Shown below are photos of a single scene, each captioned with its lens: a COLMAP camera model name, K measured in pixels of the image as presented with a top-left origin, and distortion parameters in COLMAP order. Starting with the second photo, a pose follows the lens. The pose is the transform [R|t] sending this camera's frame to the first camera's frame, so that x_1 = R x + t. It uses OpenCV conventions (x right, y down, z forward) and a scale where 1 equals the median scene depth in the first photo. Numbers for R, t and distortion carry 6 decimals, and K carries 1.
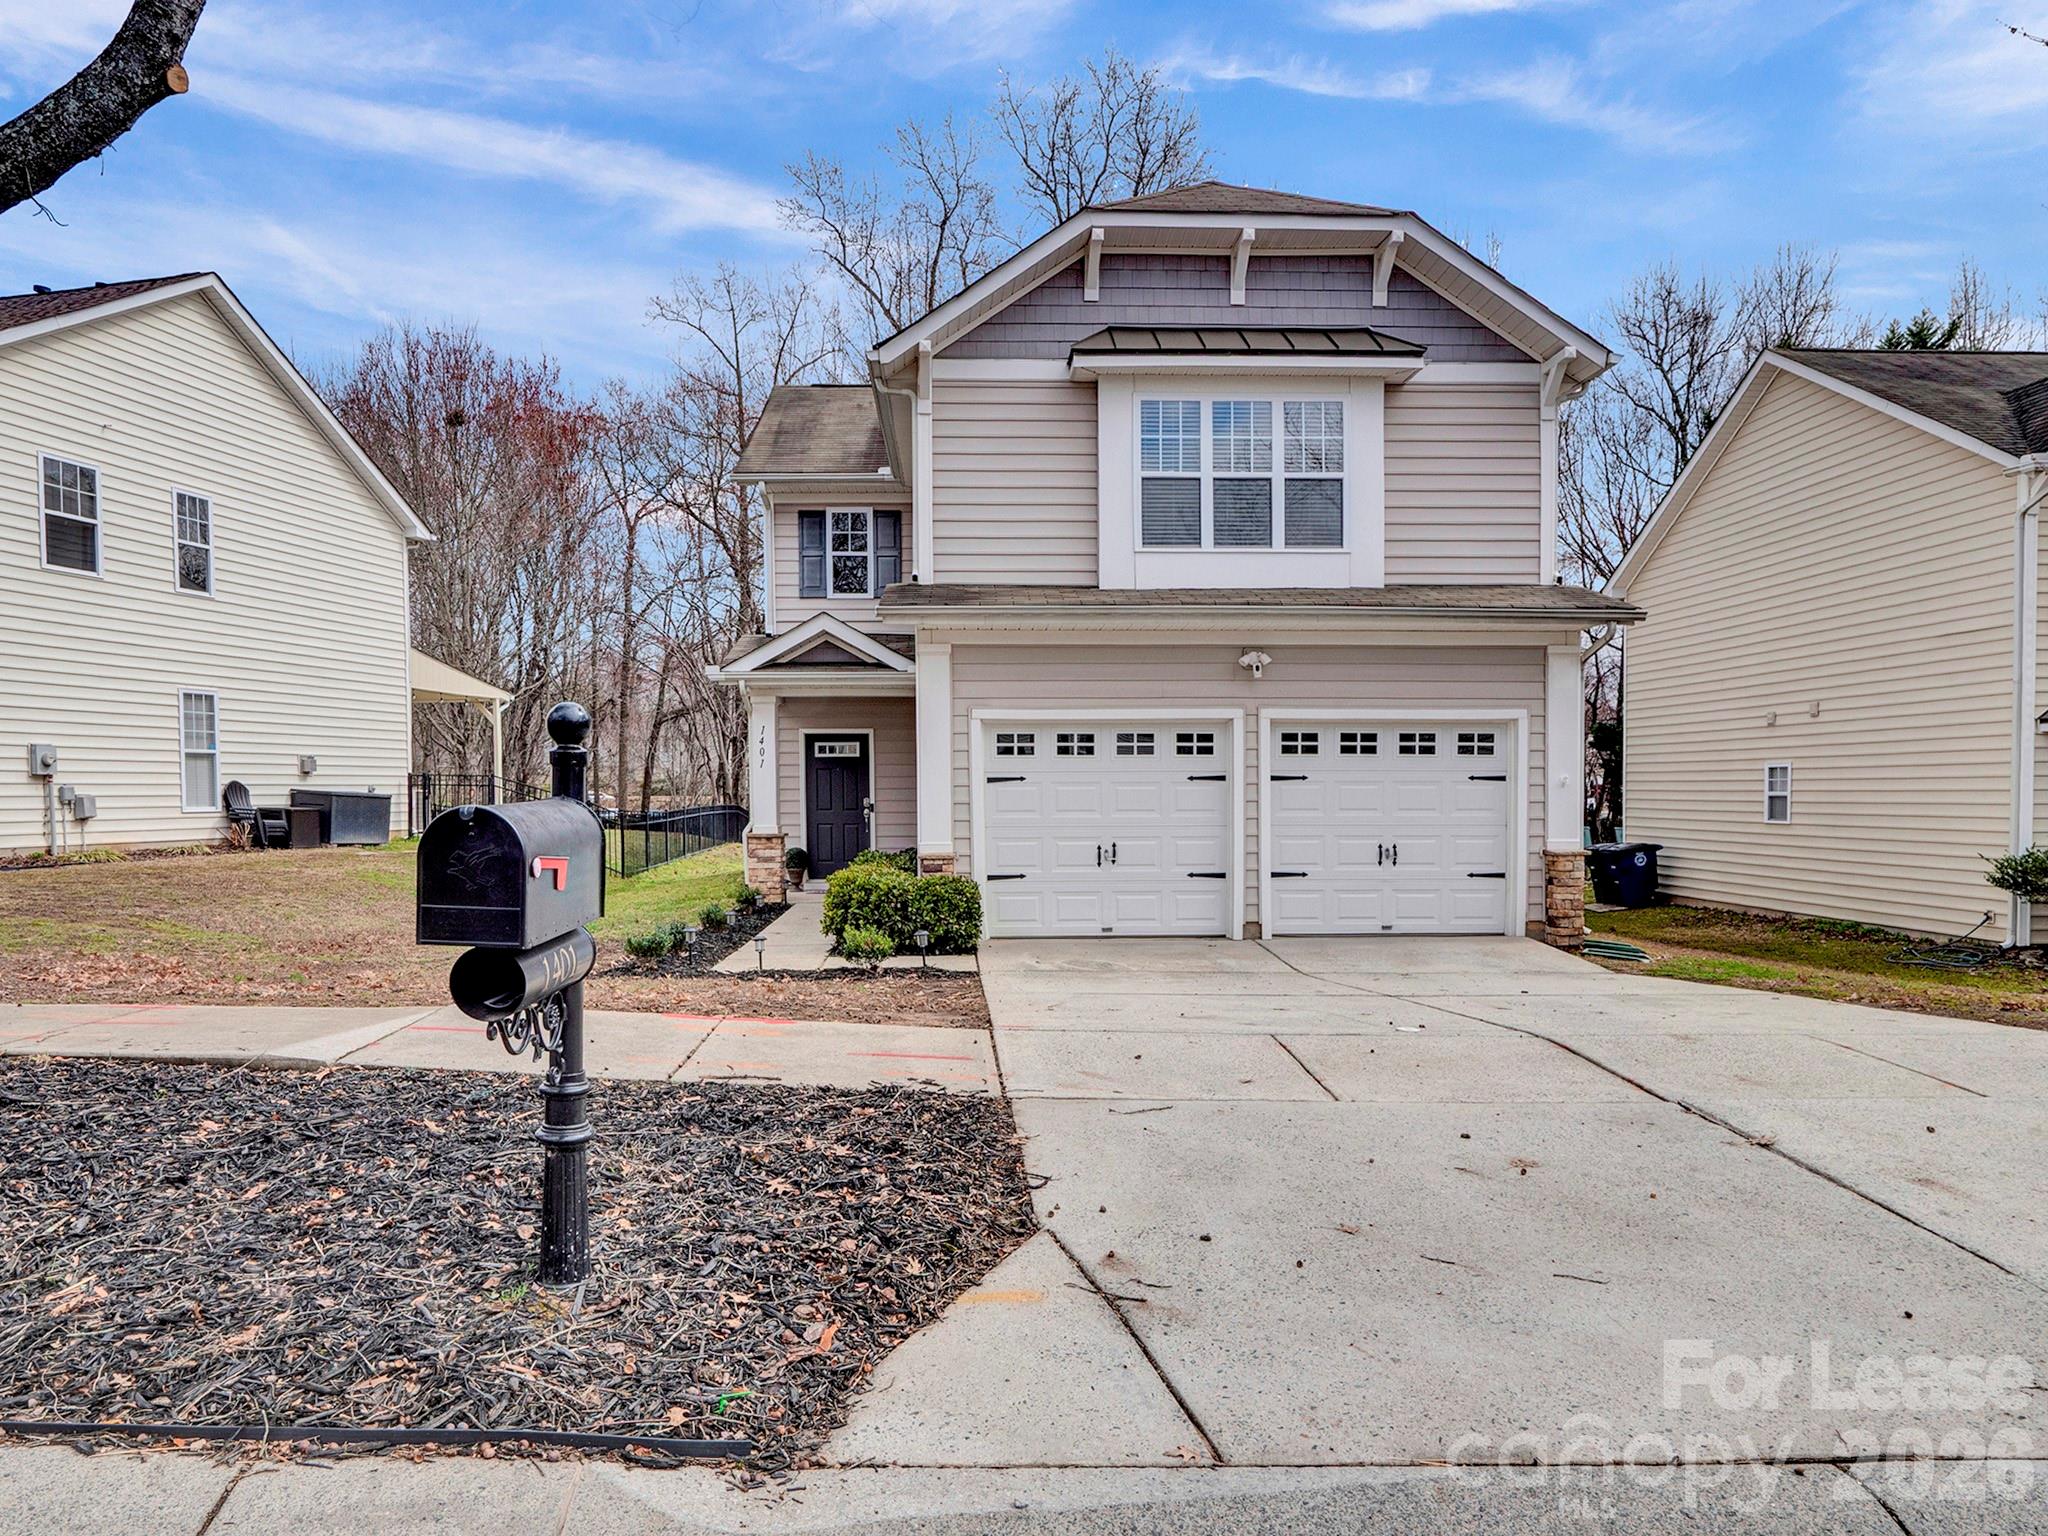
lens RADIAL K [[1397.0, 0, 1024.3], [0, 1397.0, 895.2], [0, 0, 1]] dist [-0.016581, -0.005015]
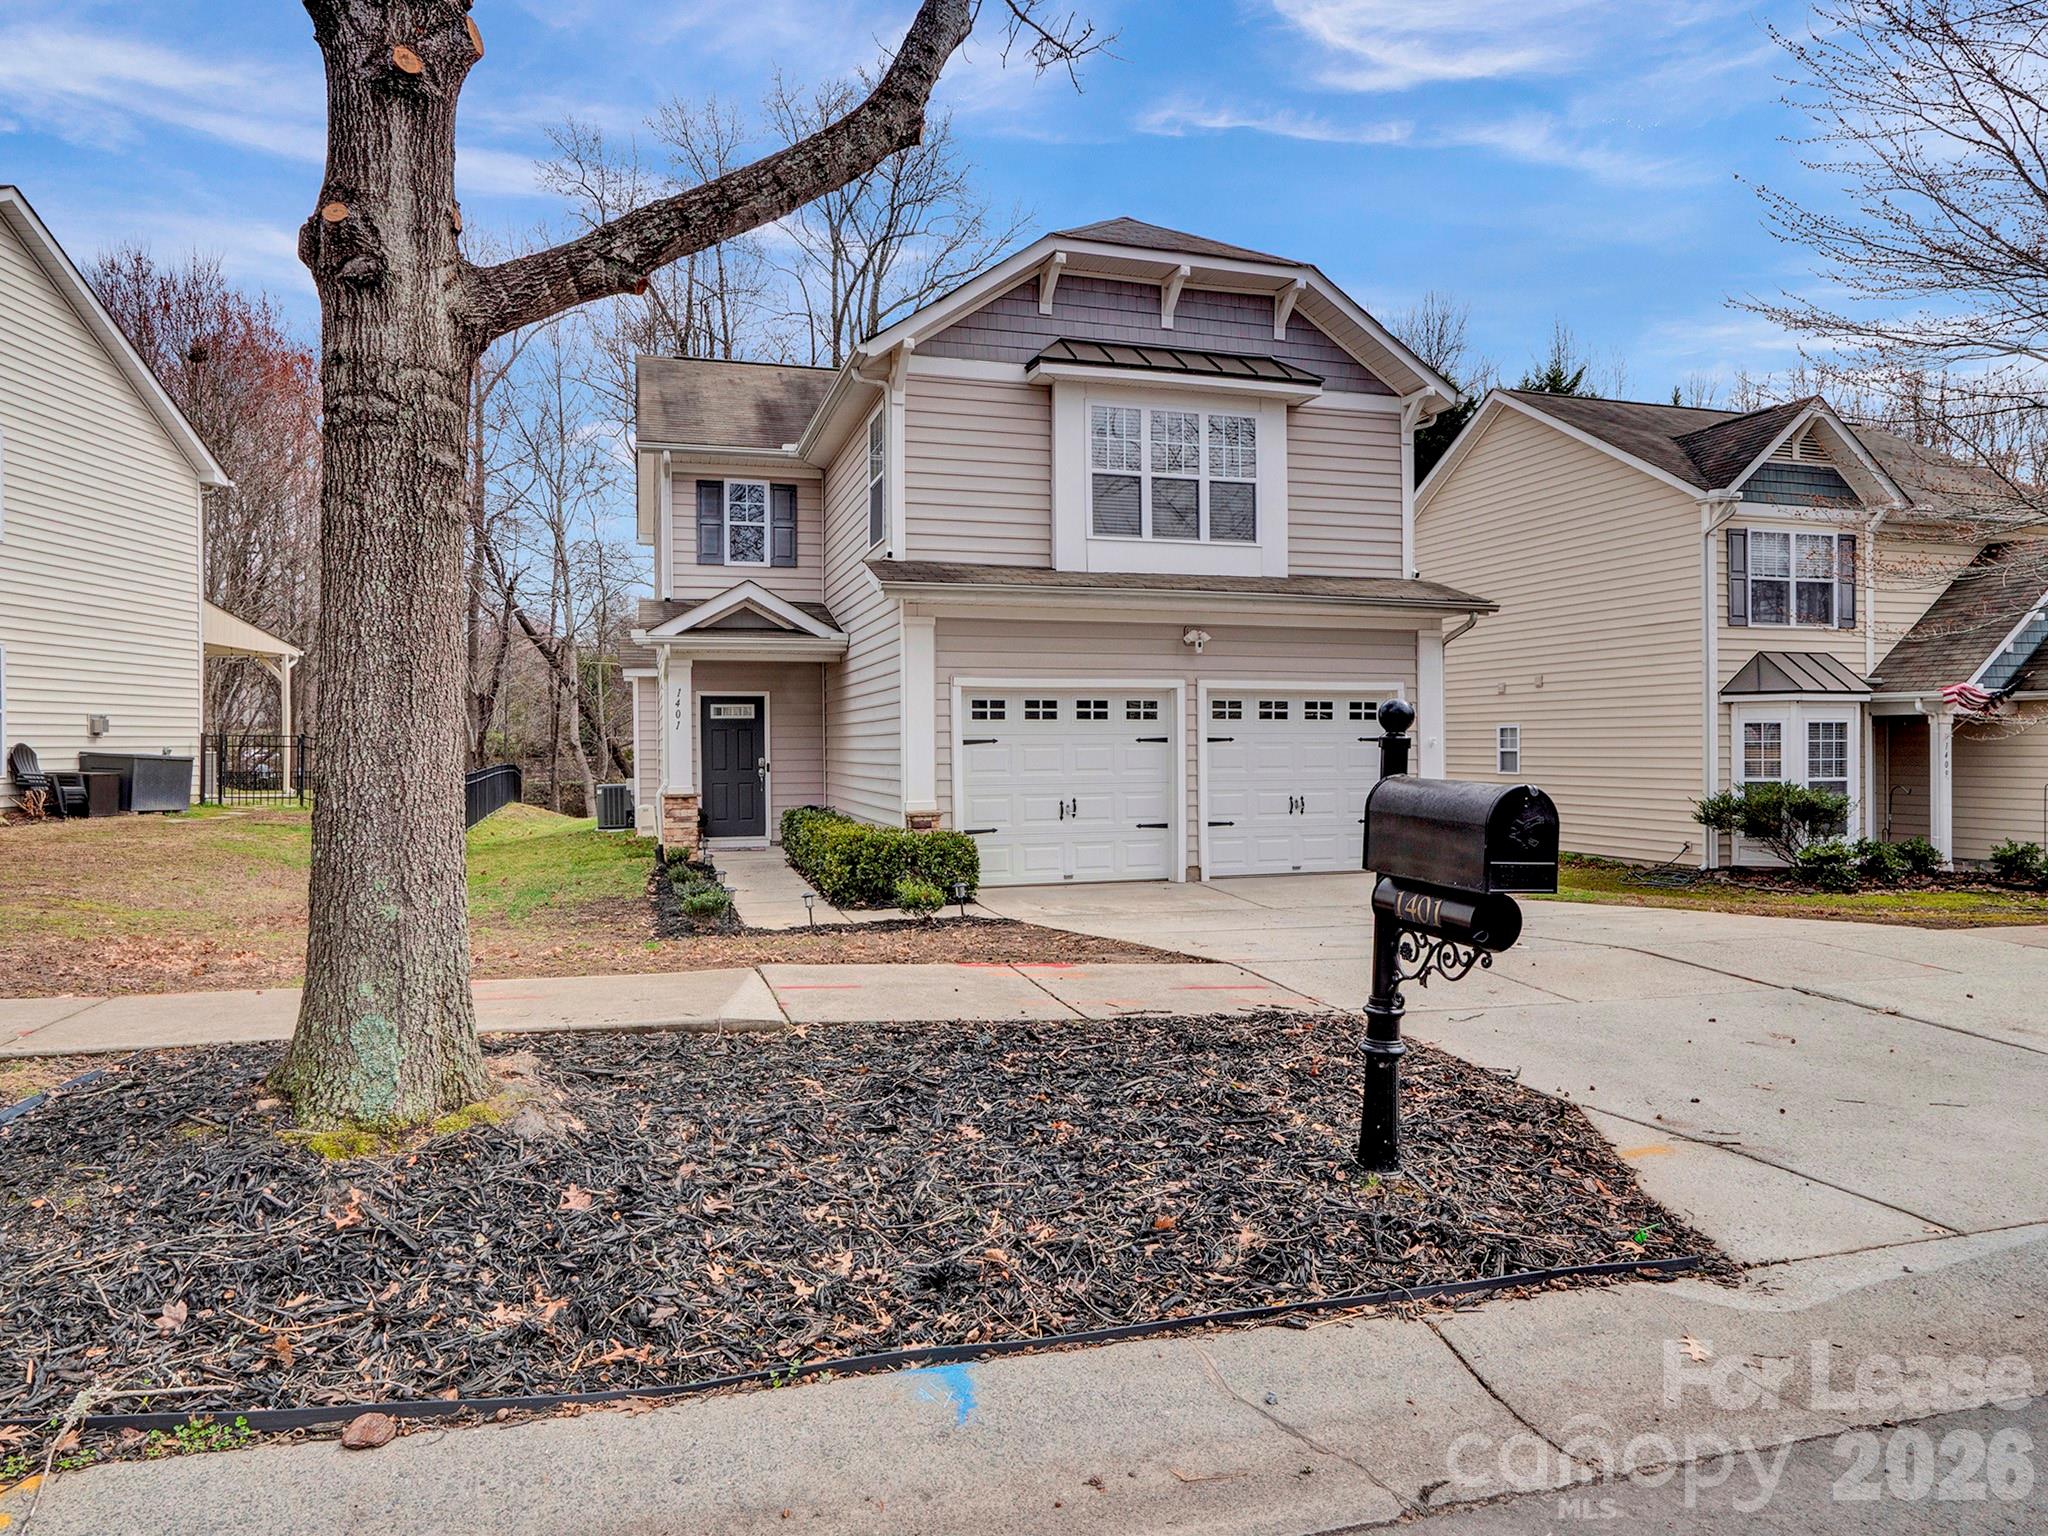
lens RADIAL K [[1347.3, 0, 1027.5], [0, 1347.3, 801.2], [0, 0, 1]] dist [-0.027122, -0.003607]
pose [[0.958666, -0.015369, 0.284119, -0.276747], [0.024520, 0.999288, -0.028678, -0.005700], [-0.283476, 0.034459, 0.958360, -0.014686]]
